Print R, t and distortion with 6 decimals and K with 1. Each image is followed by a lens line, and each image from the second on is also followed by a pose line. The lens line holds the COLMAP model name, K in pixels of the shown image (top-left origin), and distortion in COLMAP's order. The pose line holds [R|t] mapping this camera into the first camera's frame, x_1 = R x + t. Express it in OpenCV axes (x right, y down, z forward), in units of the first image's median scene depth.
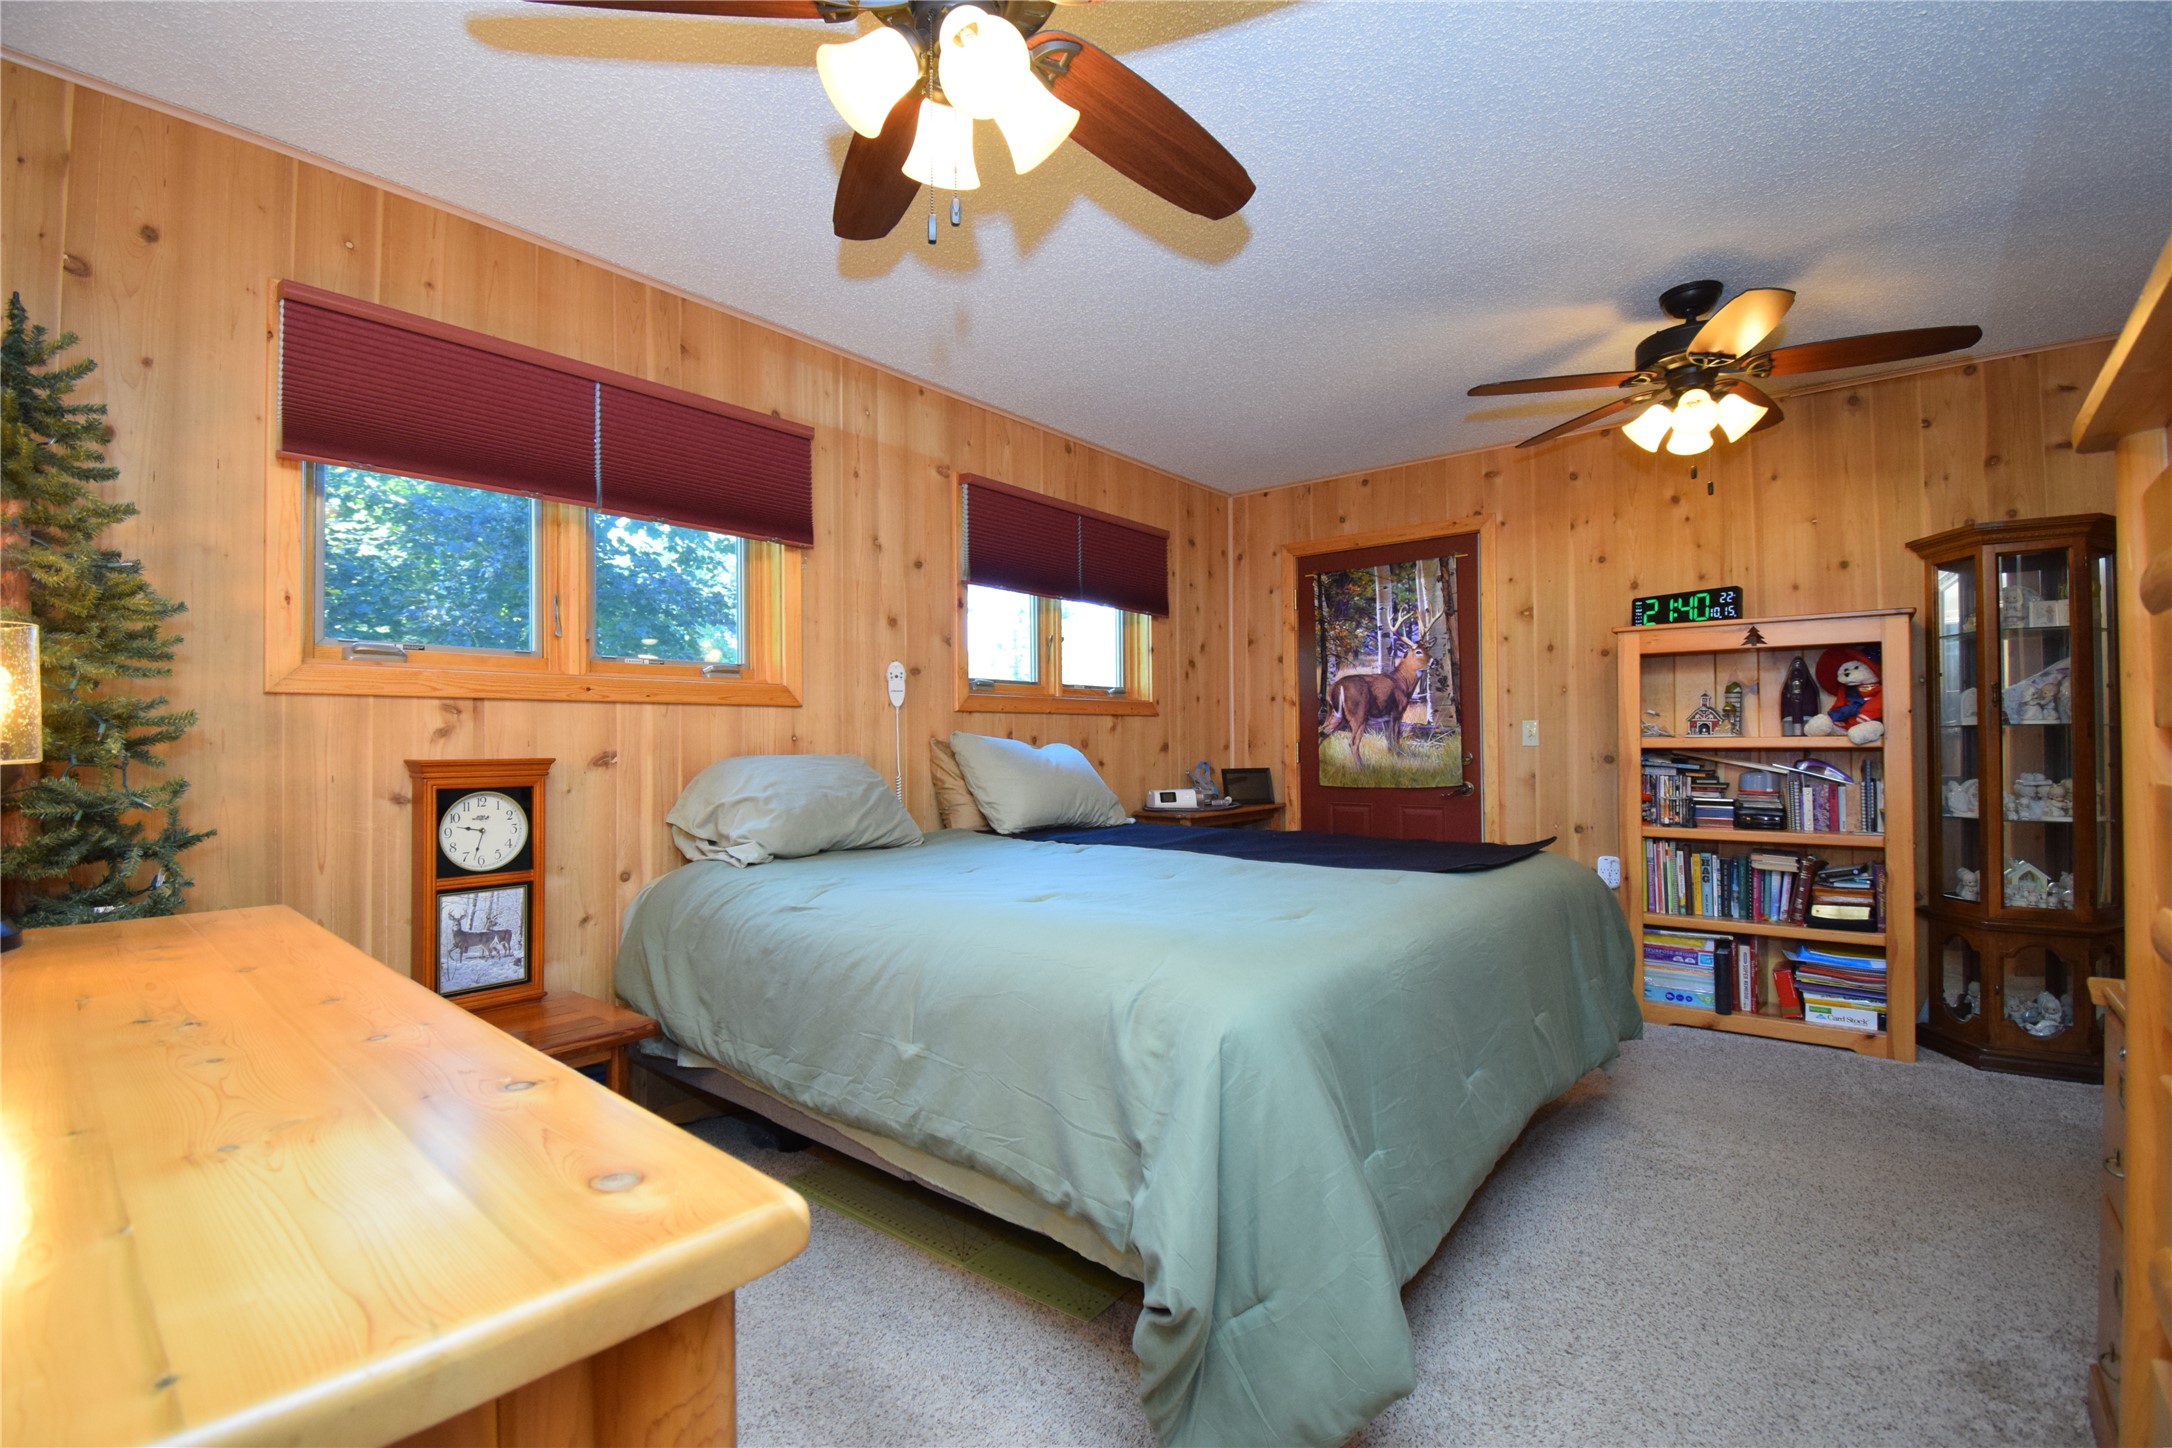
lens RADIAL K [[957.5, 0, 1086.0], [0, 957.5, 724.0], [0, 0, 1]] dist [-0.000707, -0.000544]
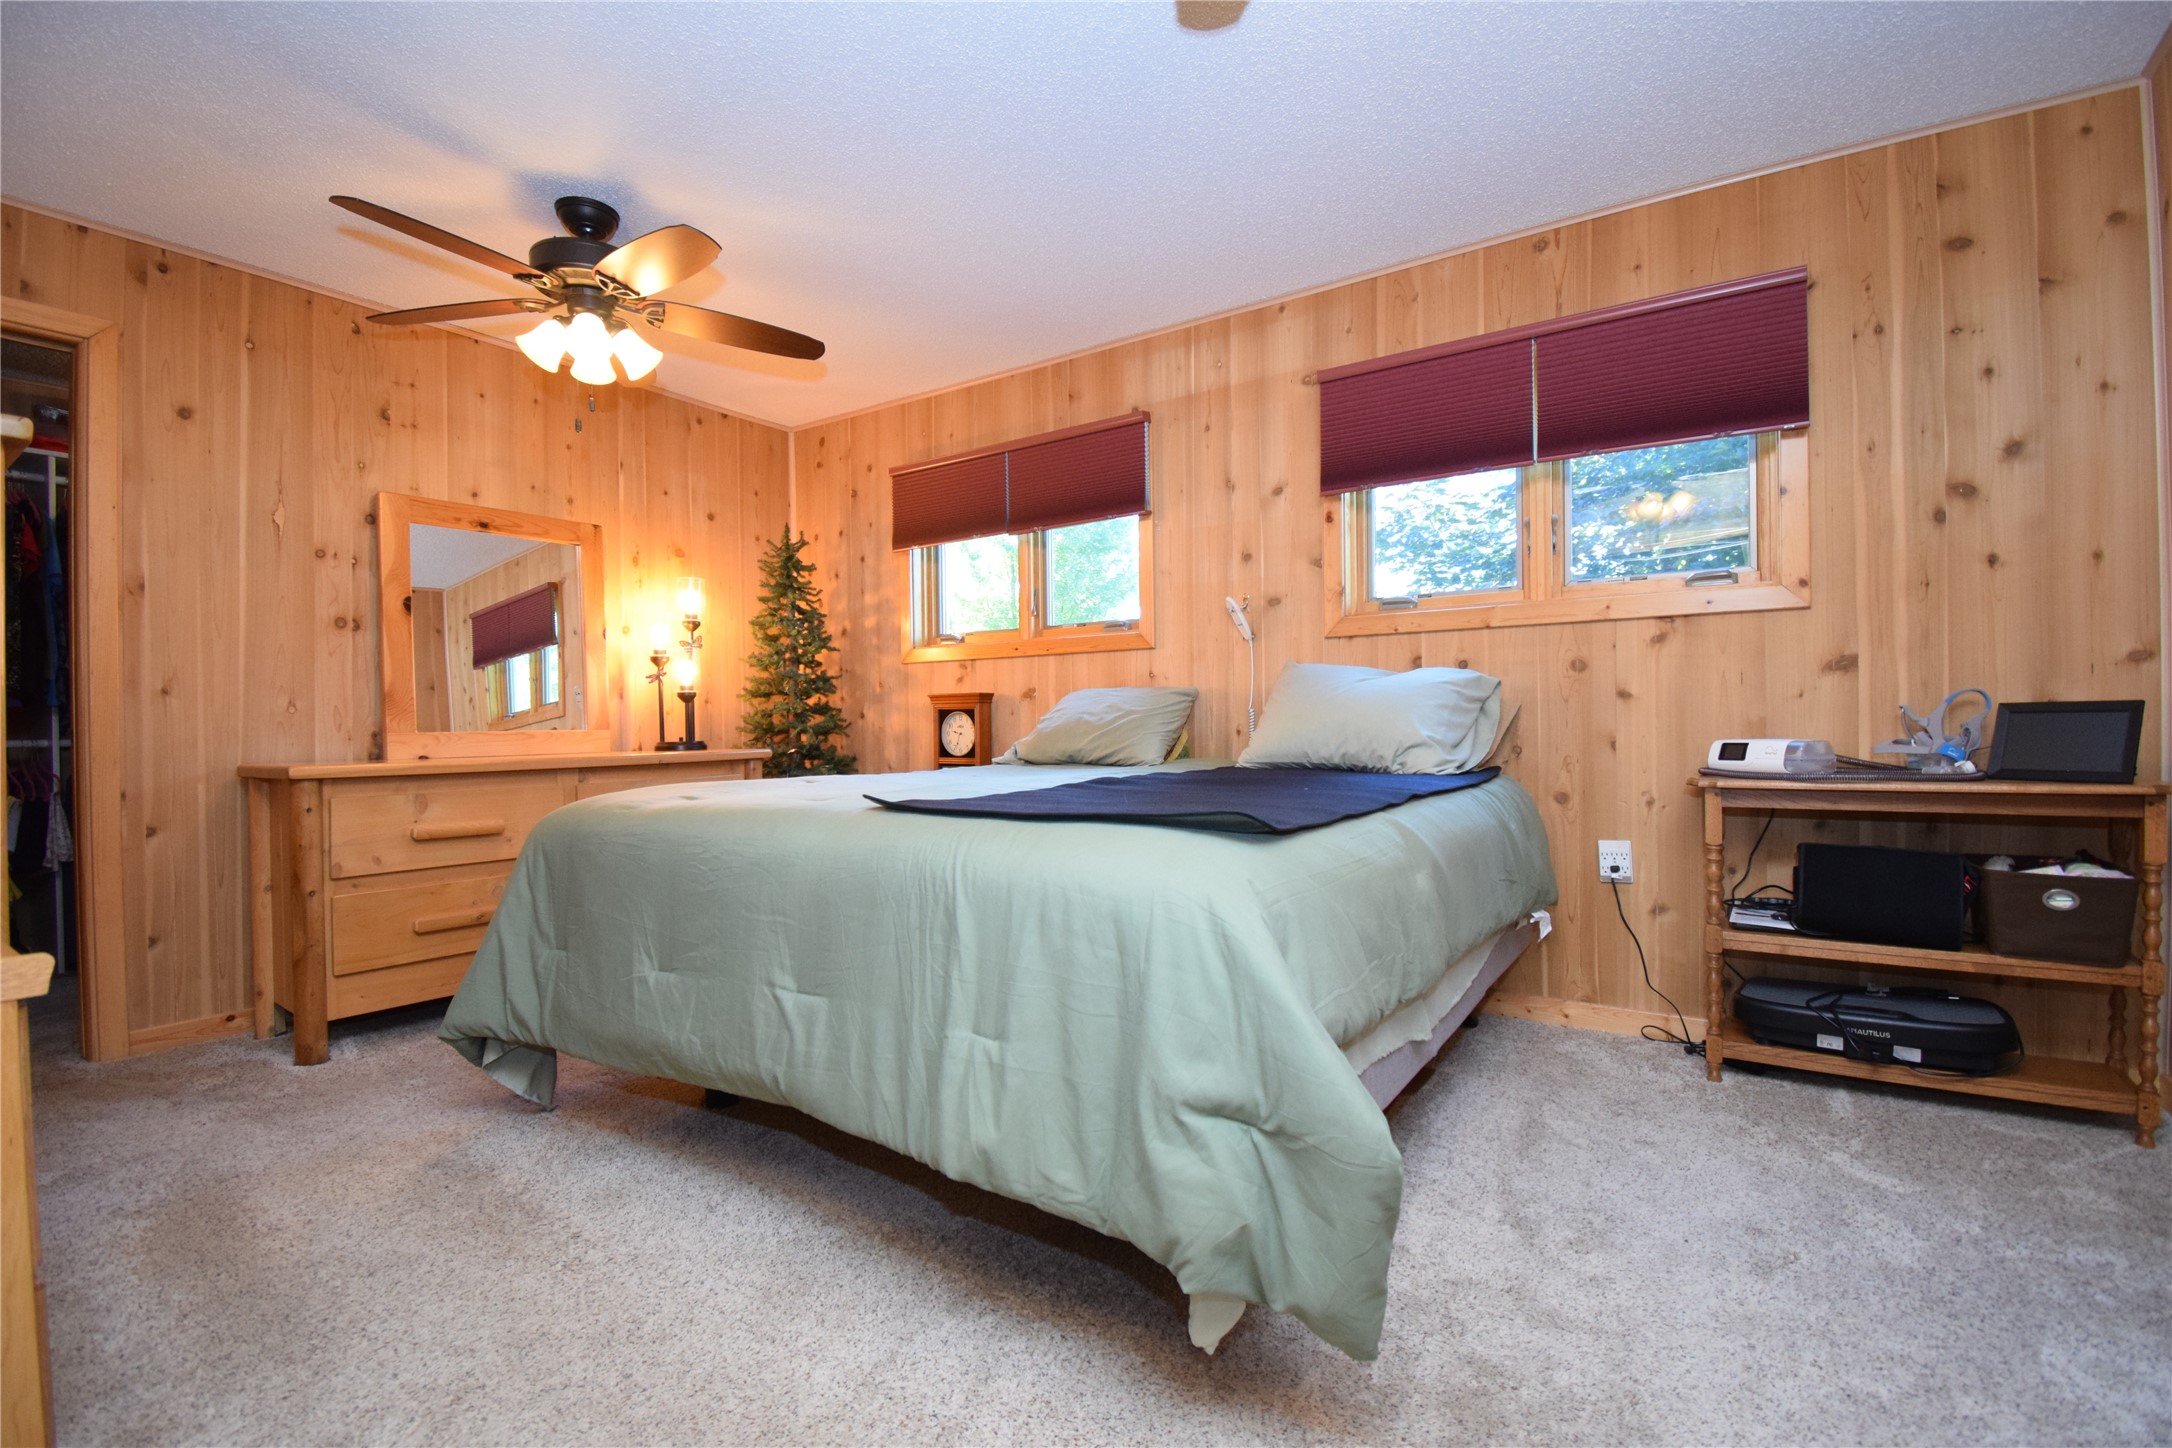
lens RADIAL K [[957.5, 0, 1086.0], [0, 957.5, 724.0], [0, 0, 1]] dist [-0.000707, -0.000544]
pose [[0.108296, 0.001839, -0.994117, 0.800373], [0.025012, 0.999677, 0.004575, 0.062894], [0.993804, -0.025360, 0.108215, 0.723524]]
